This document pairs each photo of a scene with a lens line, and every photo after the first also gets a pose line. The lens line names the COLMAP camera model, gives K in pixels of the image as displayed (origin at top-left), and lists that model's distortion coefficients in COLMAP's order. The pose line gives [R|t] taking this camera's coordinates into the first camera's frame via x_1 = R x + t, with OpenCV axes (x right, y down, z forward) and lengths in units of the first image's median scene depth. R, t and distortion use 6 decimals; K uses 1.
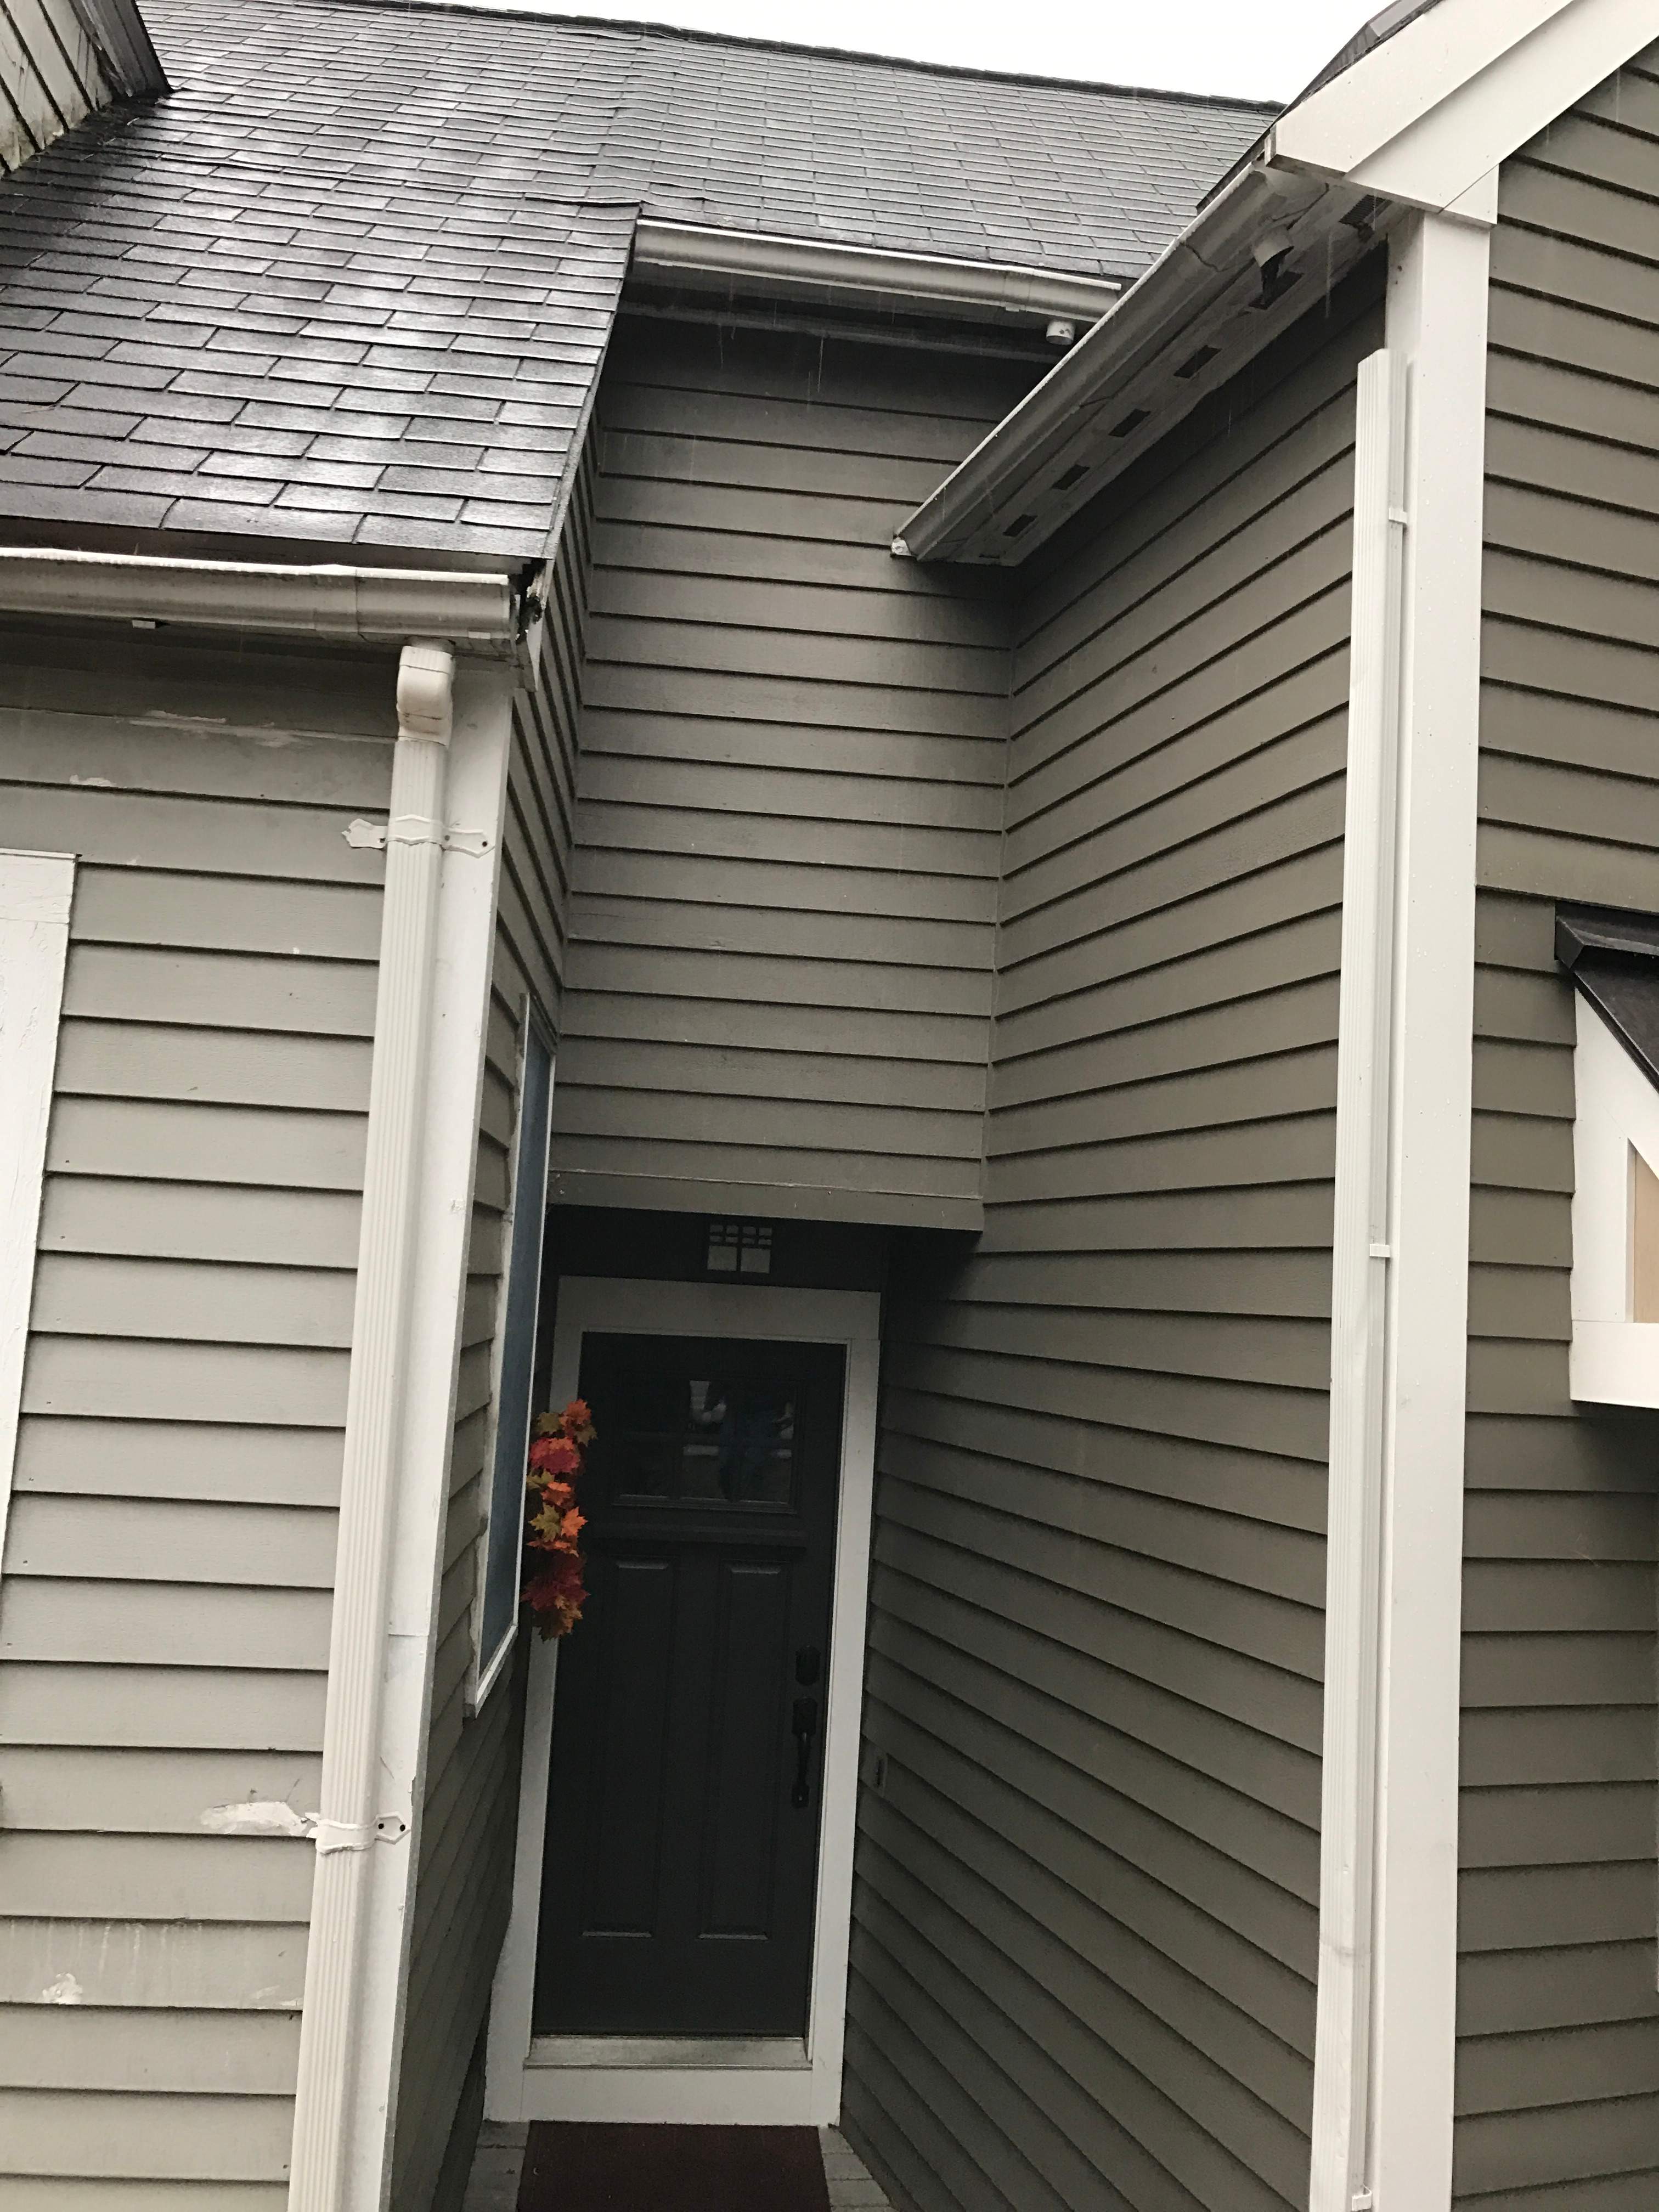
lens RADIAL K [[1801.5, 0, 826.8], [0, 1801.5, 1108.7], [0, 0, 1]] dist [0.033855, -0.033853]
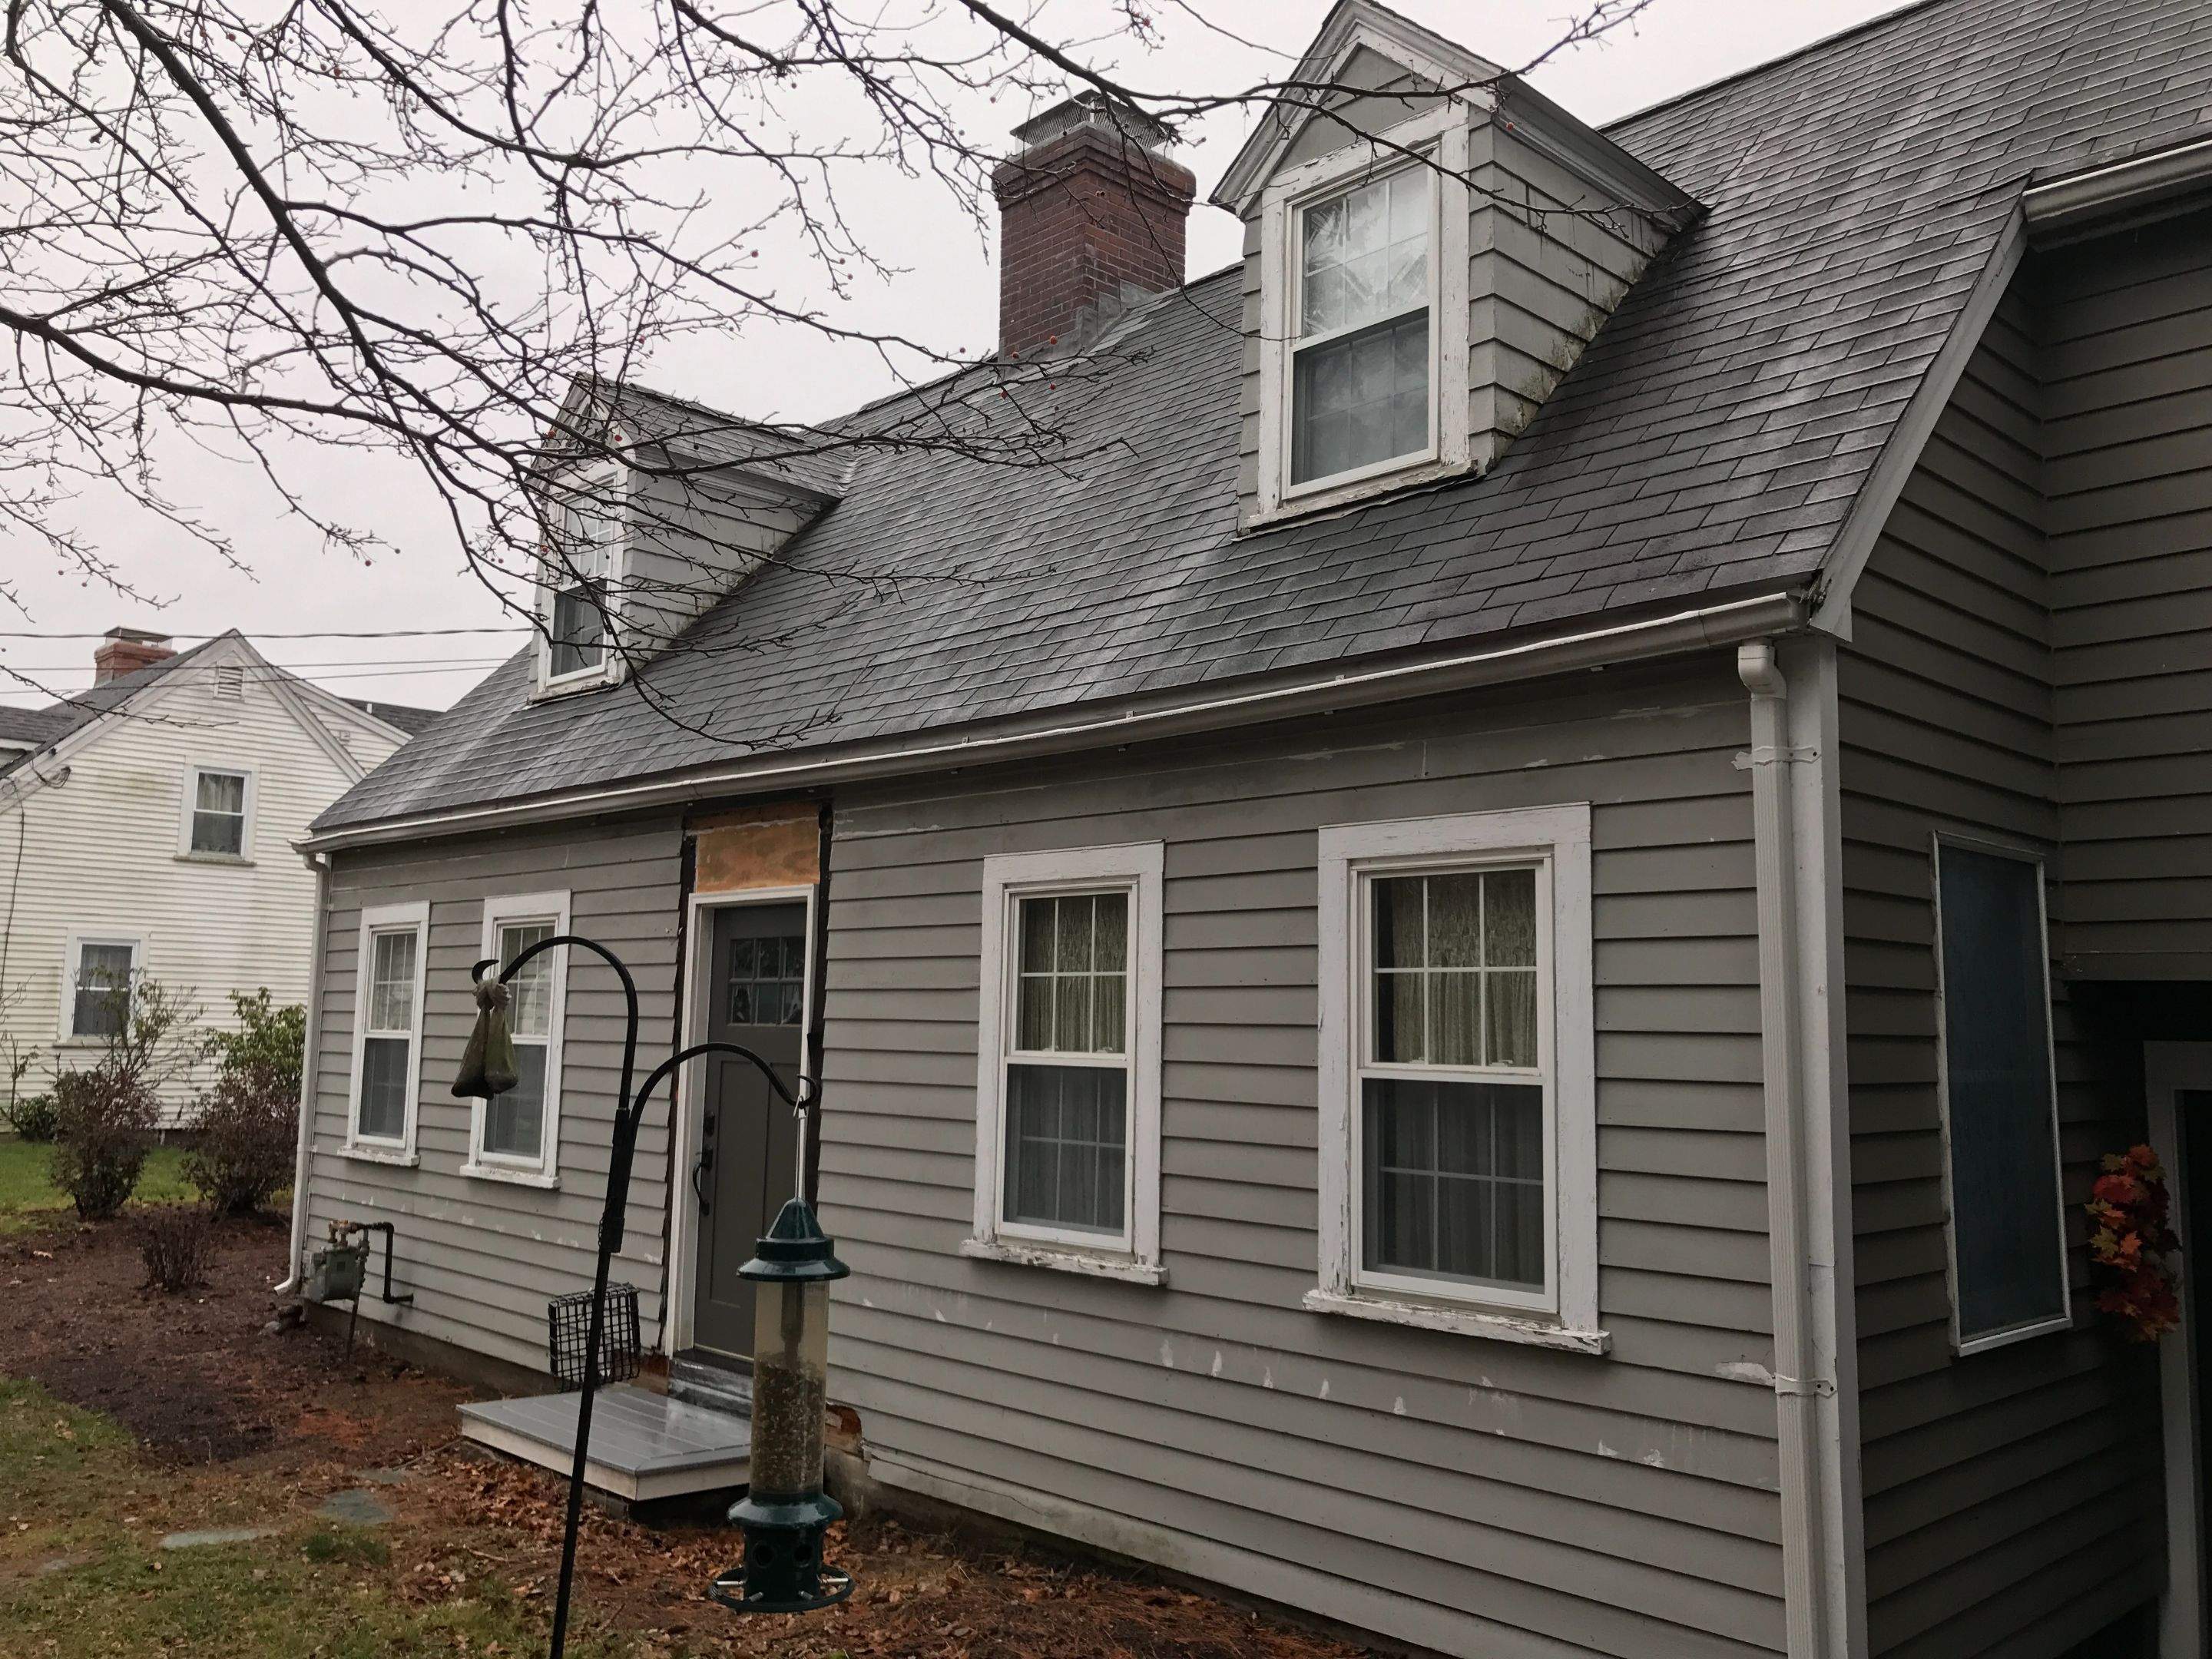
lens RADIAL K [[1800.9, 0, 1105.5], [0, 1800.9, 826.3], [0, 0, 1]] dist [0.036653, -0.038556]
pose [[0.630502, -0.135741, -0.764226, 0.604479], [0.098564, 0.990621, -0.094635, 0.000751], [0.769904, -0.015657, 0.637967, -0.455691]]
